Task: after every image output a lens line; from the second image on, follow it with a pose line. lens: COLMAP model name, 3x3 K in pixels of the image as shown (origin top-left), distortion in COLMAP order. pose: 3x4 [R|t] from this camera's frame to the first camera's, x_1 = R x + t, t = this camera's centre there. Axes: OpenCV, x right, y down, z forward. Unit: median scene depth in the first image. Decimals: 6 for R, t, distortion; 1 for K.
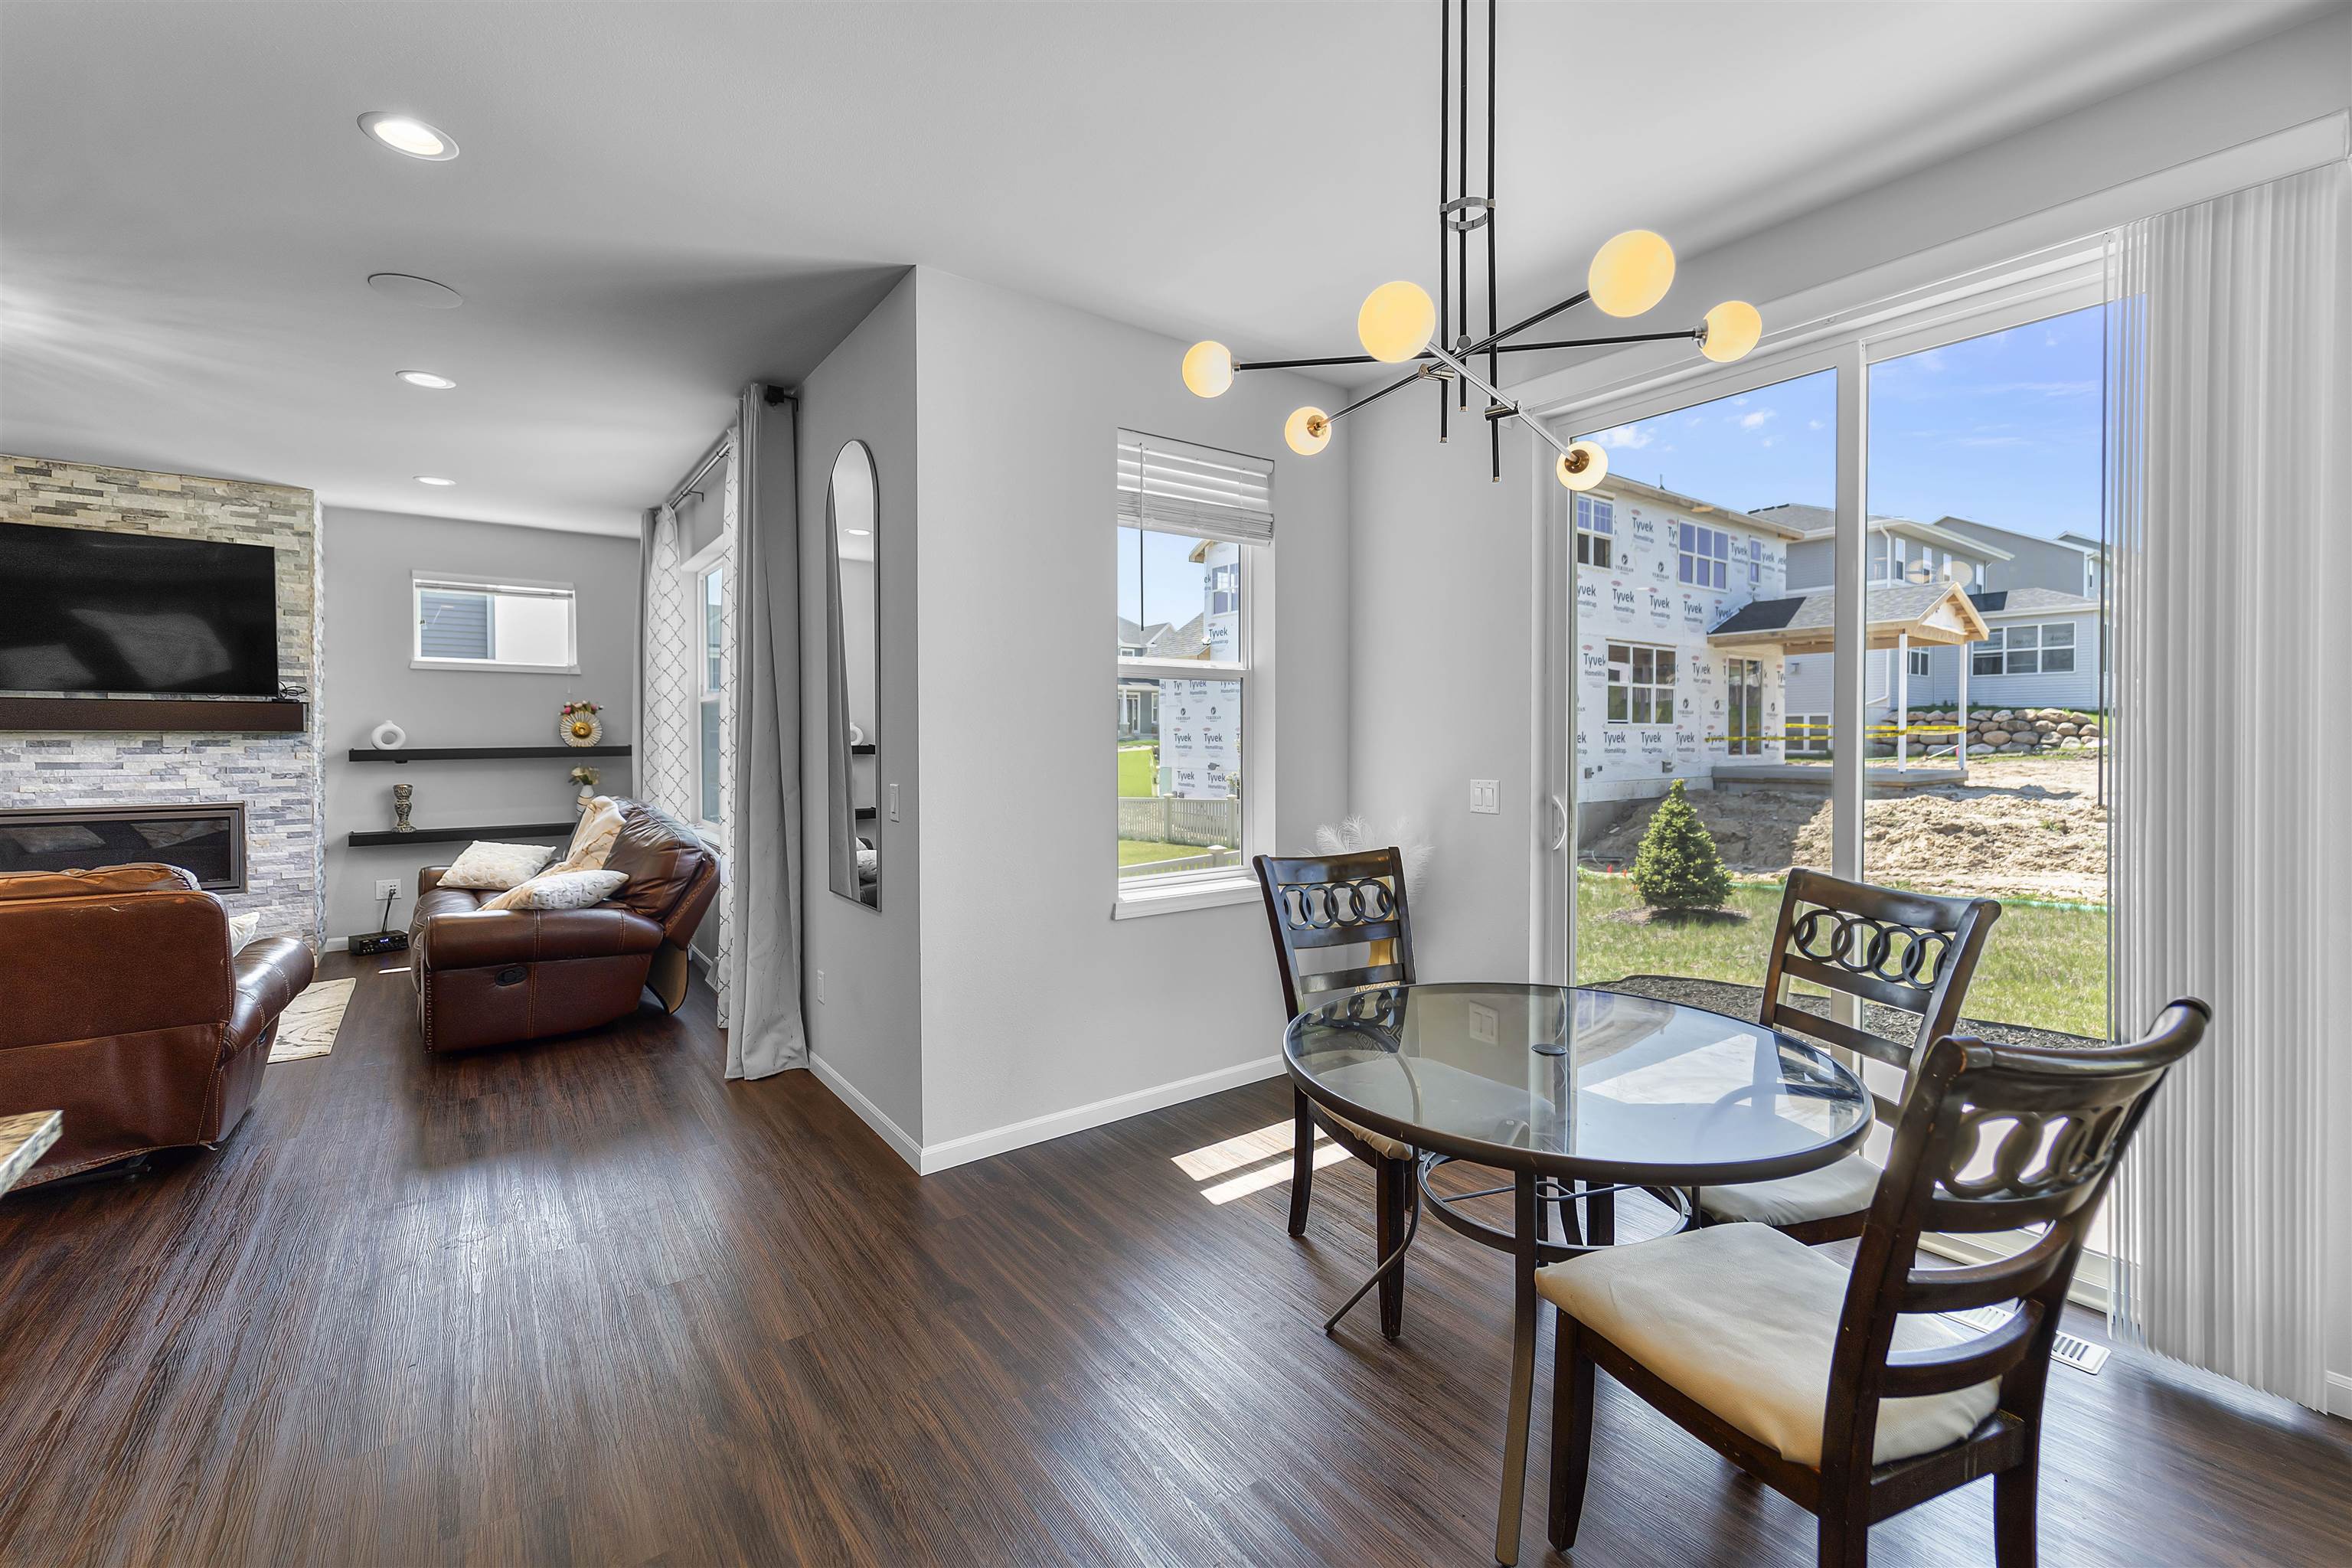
lens RADIAL K [[967.5, 0, 1180.9], [0, 967.5, 752.2], [0, 0, 1]] dist [0.004469, -0.002840]
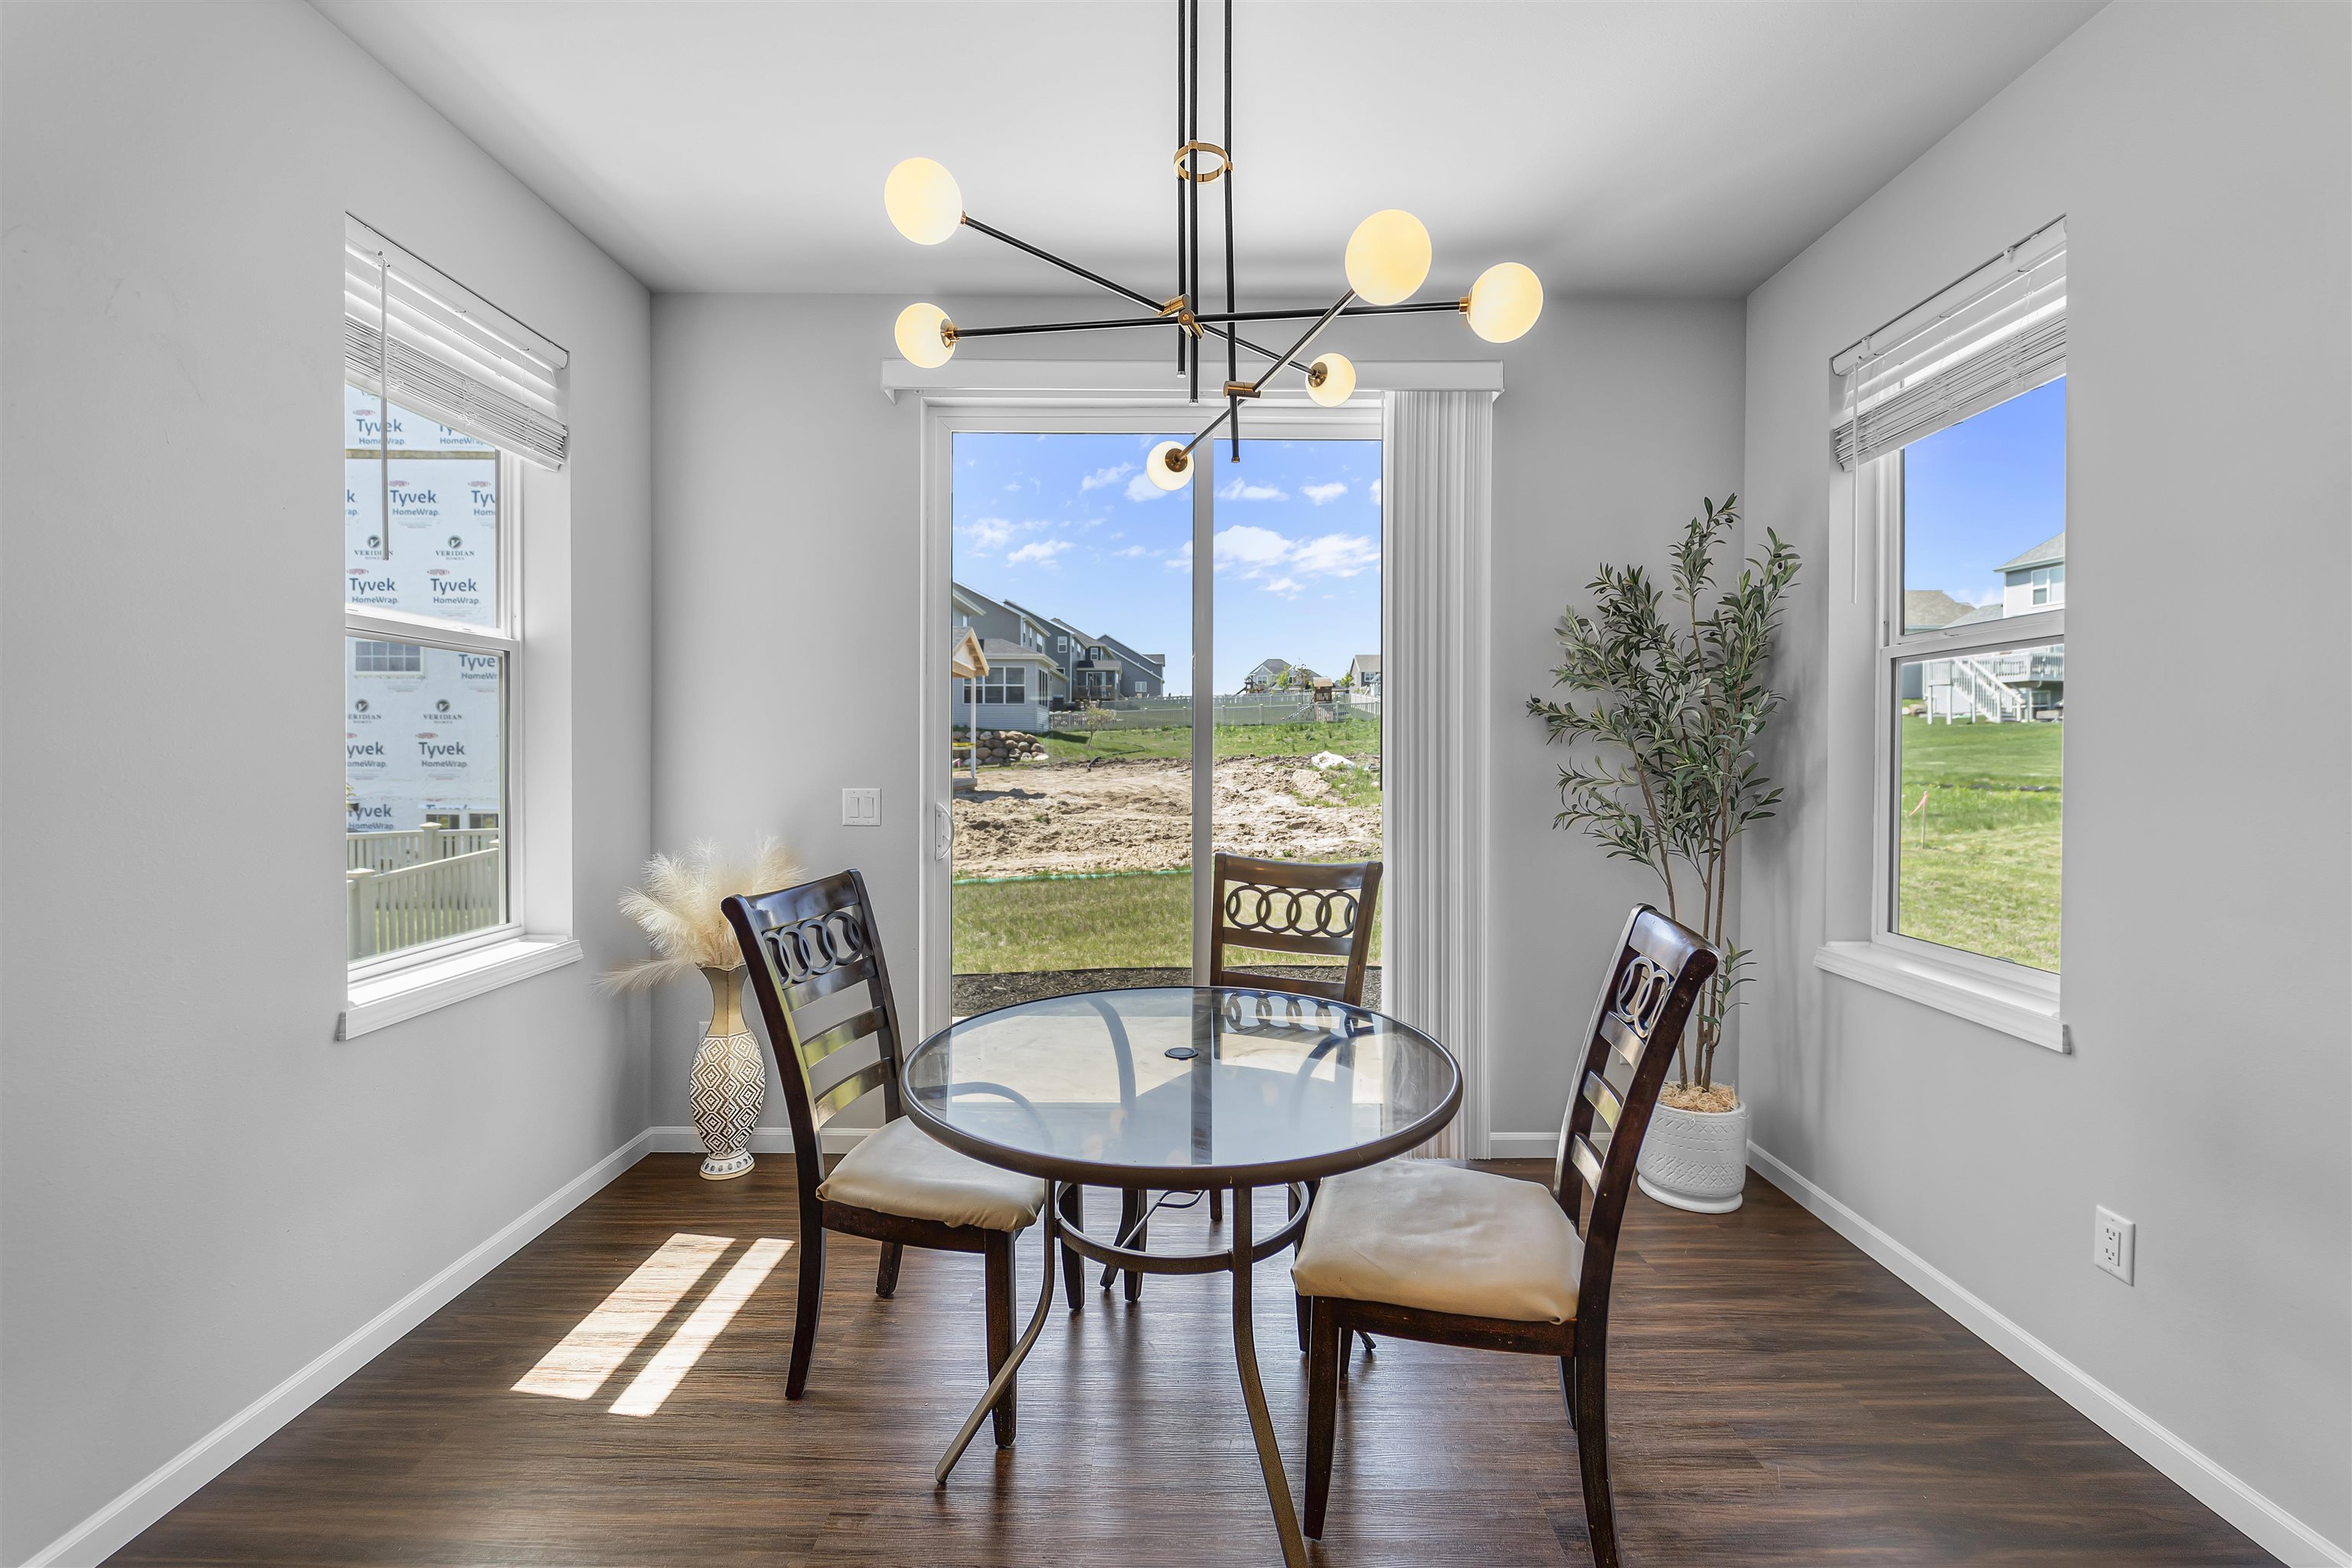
lens RADIAL K [[967.5, 0, 1177.1], [0, 967.5, 768.9], [0, 0, 1]] dist [0.004469, -0.002840]
pose [[0.605324, -0.009019, 0.795928, -0.015998], [0.007228, 0.999957, 0.005835, 0.000534], [-0.795947, 0.002221, 0.605363, 0.016375]]
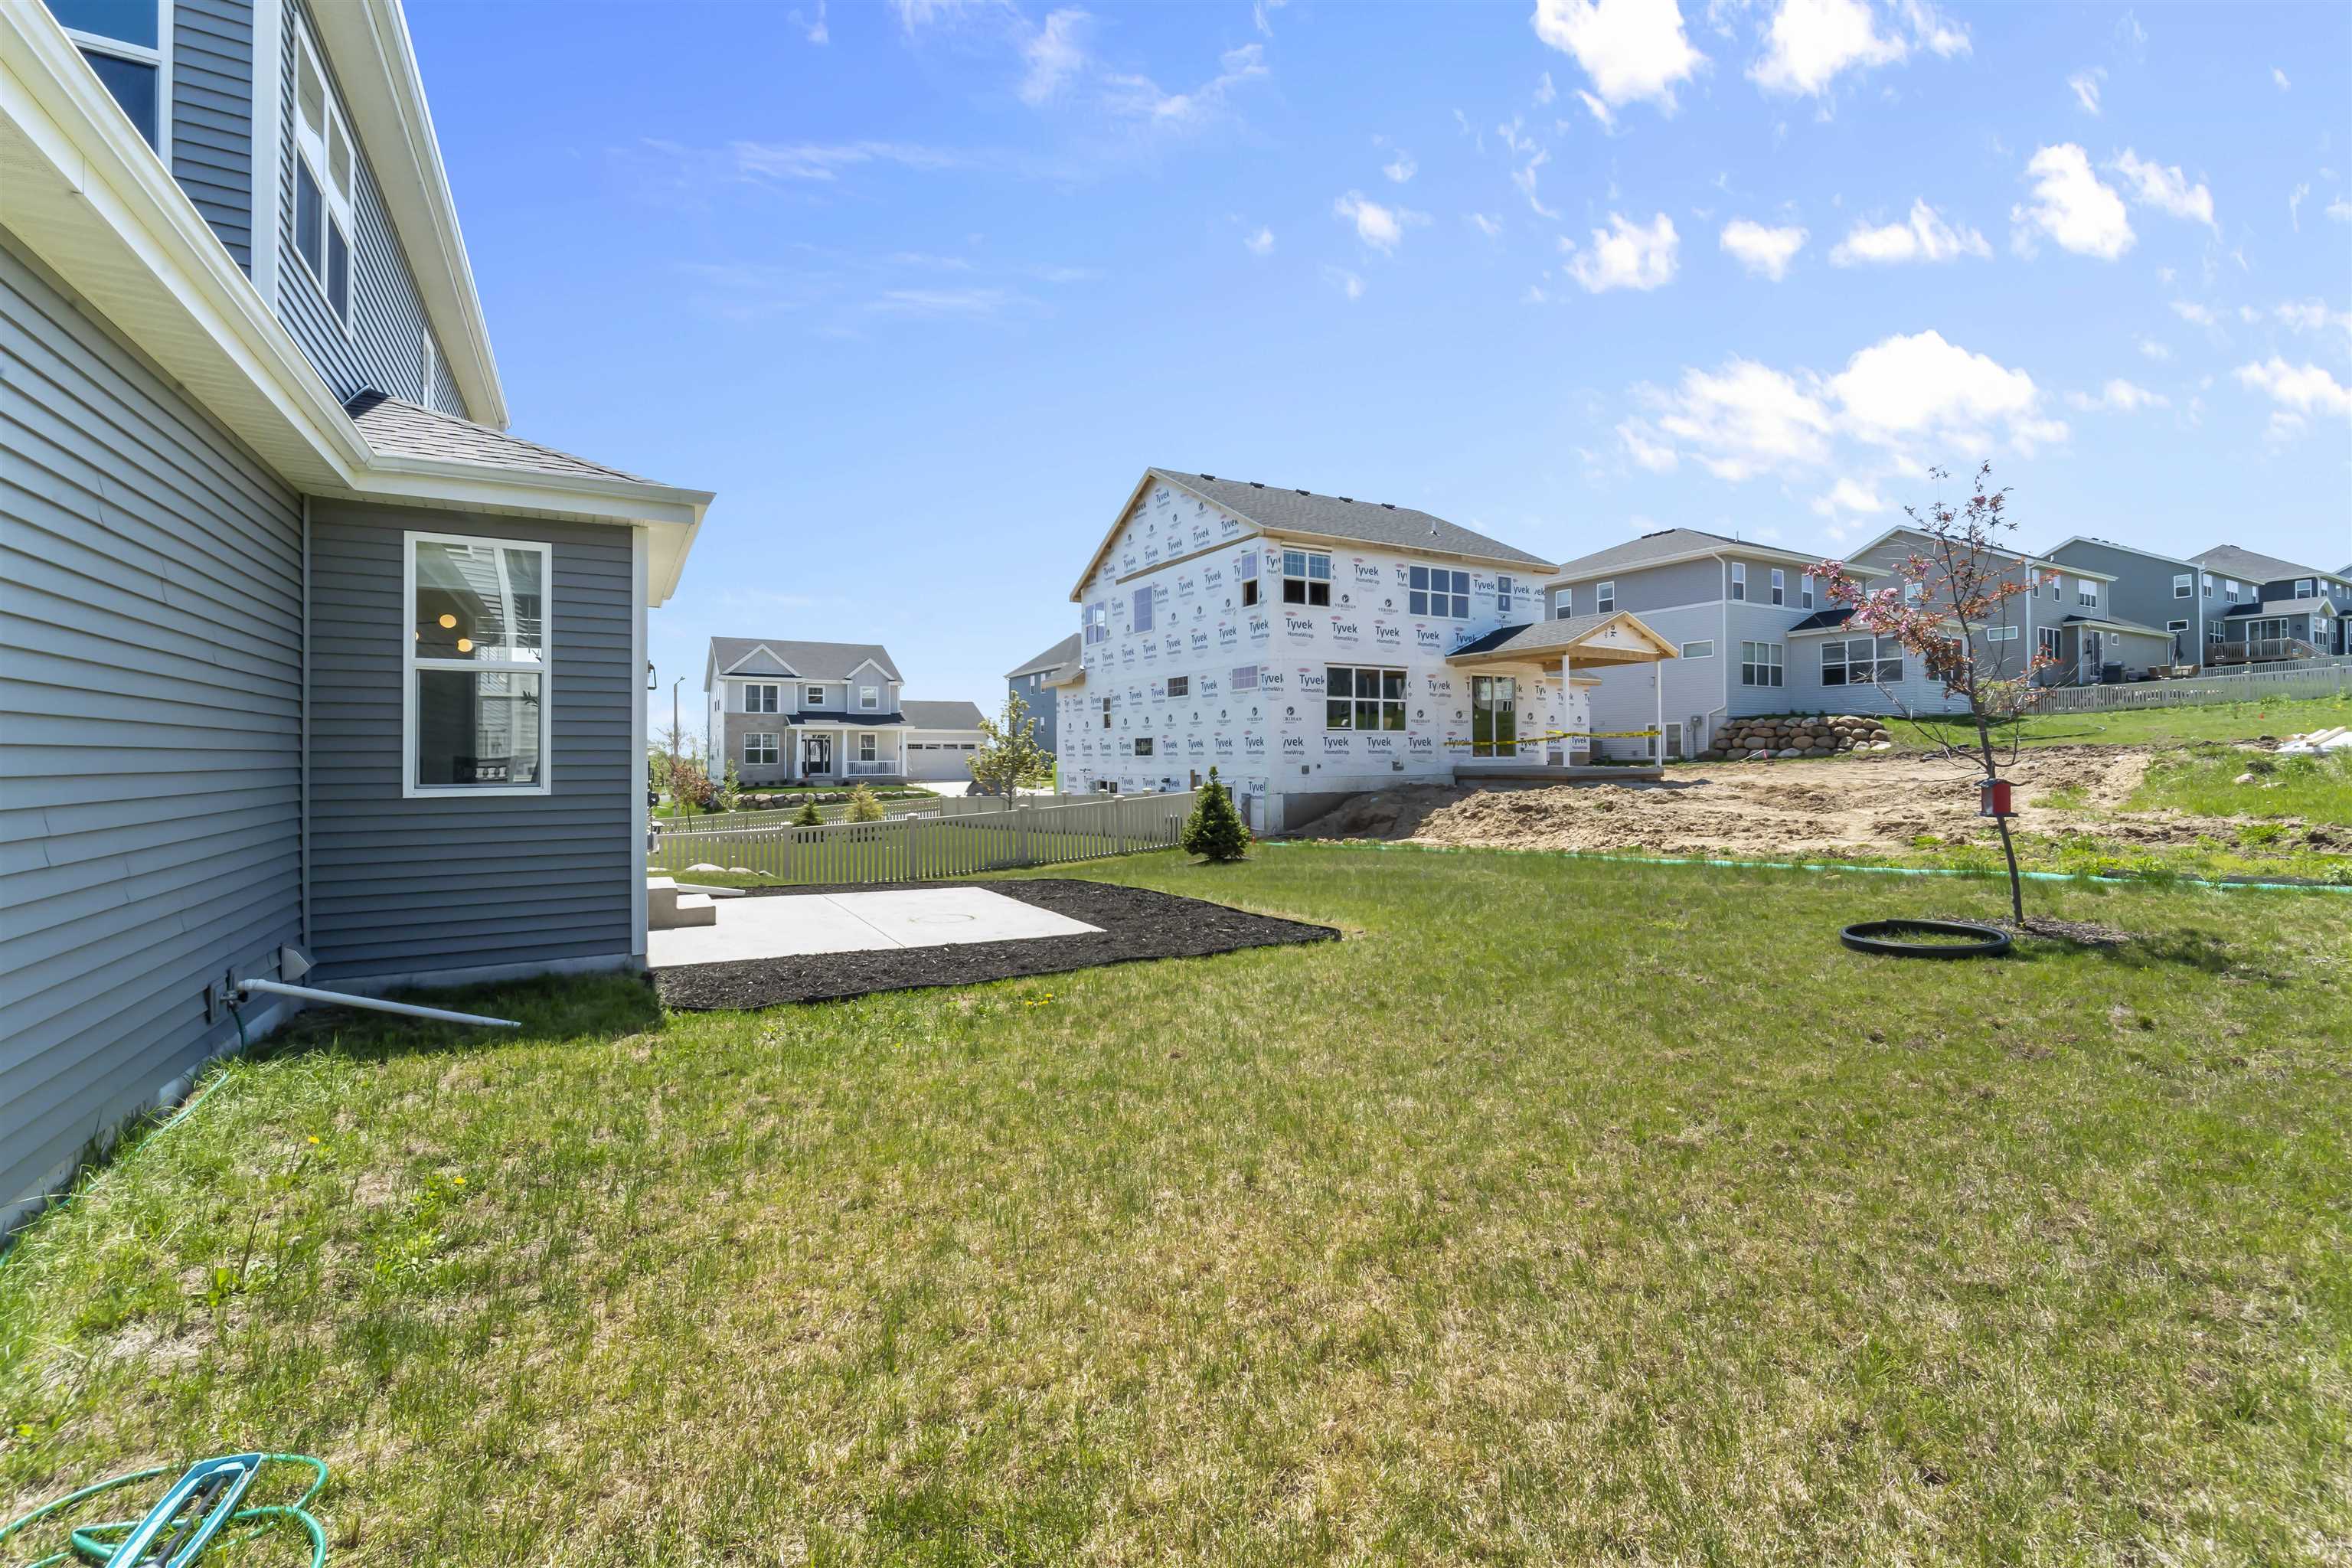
lens RADIAL K [[967.5, 0, 1183.7], [0, 967.5, 763.6], [0, 0, 1]] dist [0.004469, -0.002840]
pose [[0.995139, -0.005097, -0.098349, 0.188507], [0.004482, 0.999969, -0.006476, 0.010318], [0.098379, 0.006004, 0.995131, -0.130637]]
